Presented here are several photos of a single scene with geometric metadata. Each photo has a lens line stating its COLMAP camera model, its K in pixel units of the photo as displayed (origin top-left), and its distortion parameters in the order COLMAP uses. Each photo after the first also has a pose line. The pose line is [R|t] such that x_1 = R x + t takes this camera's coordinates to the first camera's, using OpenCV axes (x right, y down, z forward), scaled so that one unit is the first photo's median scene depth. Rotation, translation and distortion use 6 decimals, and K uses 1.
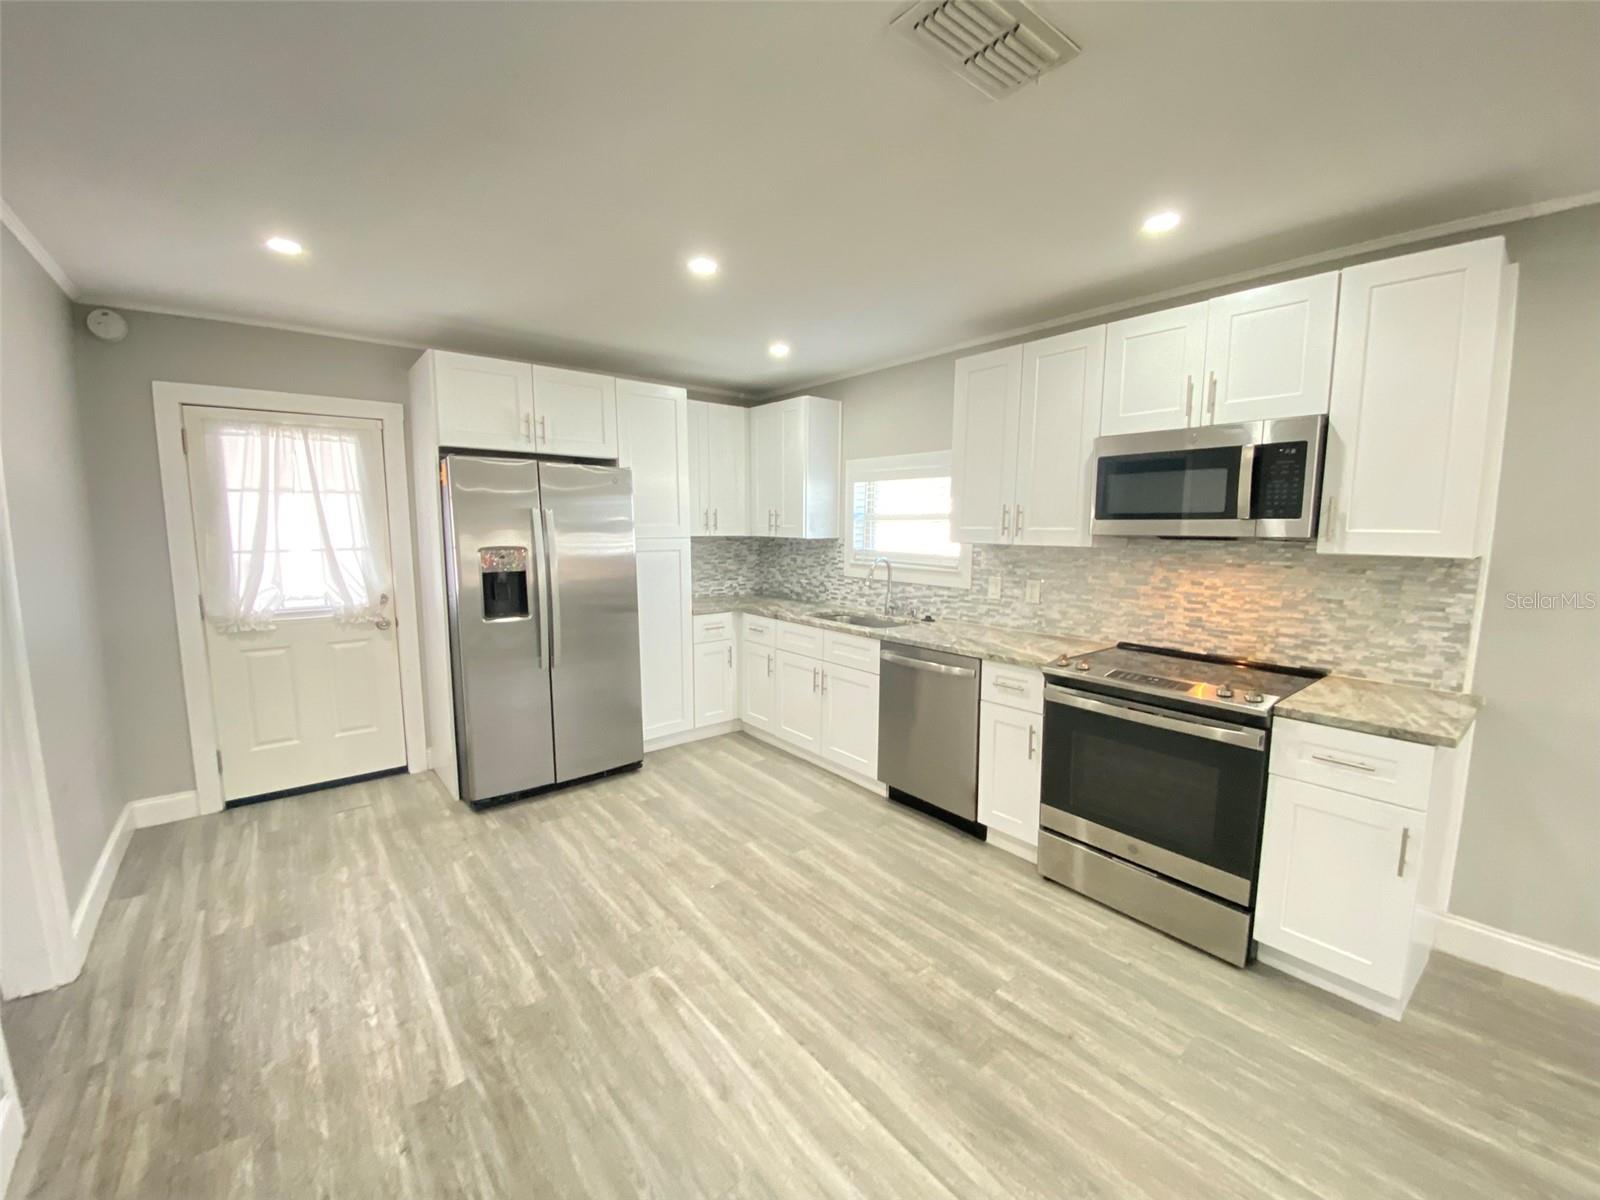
lens RADIAL K [[658.4, 0, 818.3], [0, 658.4, 603.7], [0, 0, 1]] dist [0.012908, -0.018043]
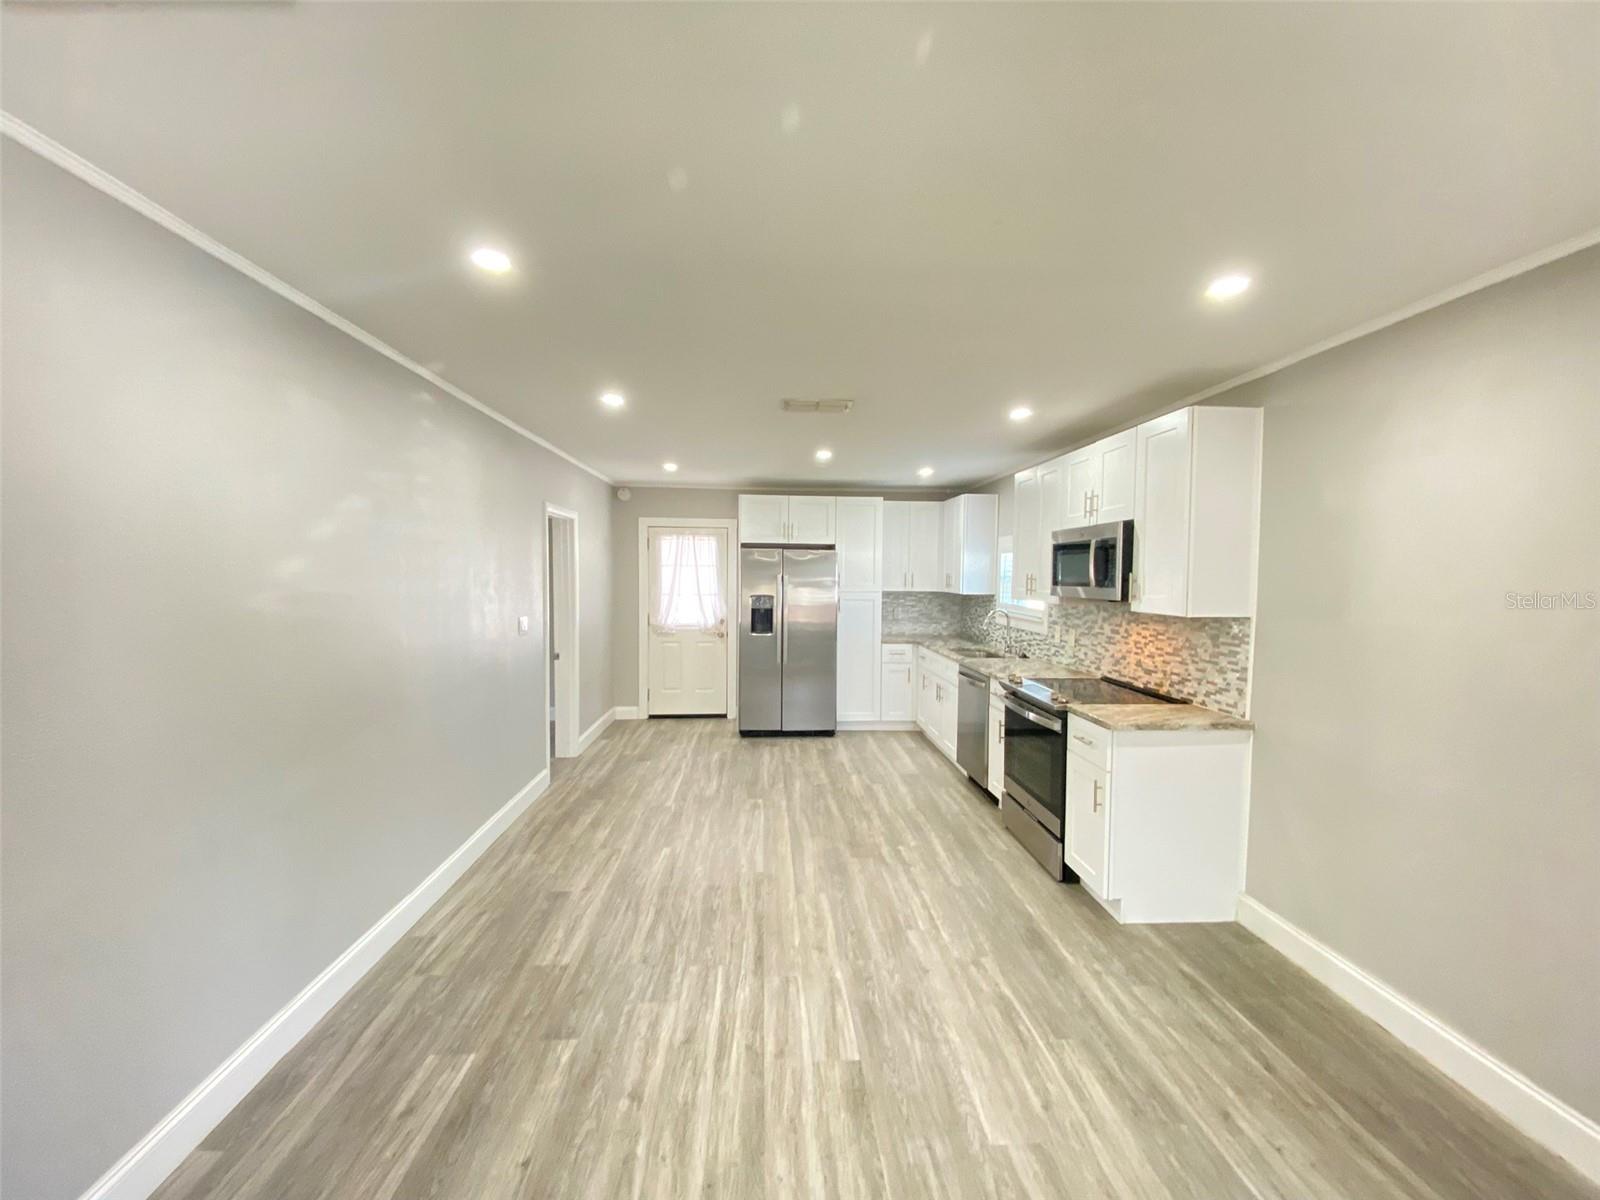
lens RADIAL K [[652.8, 0, 799.8], [0, 652.8, 601.6], [0, 0, 1]] dist [0.026129, -0.024968]
pose [[0.808300, 0.029737, -0.588020, 0.876654], [-0.079733, 0.995052, -0.059281, 0.041856], [0.583347, 0.094801, 0.806671, -0.536305]]
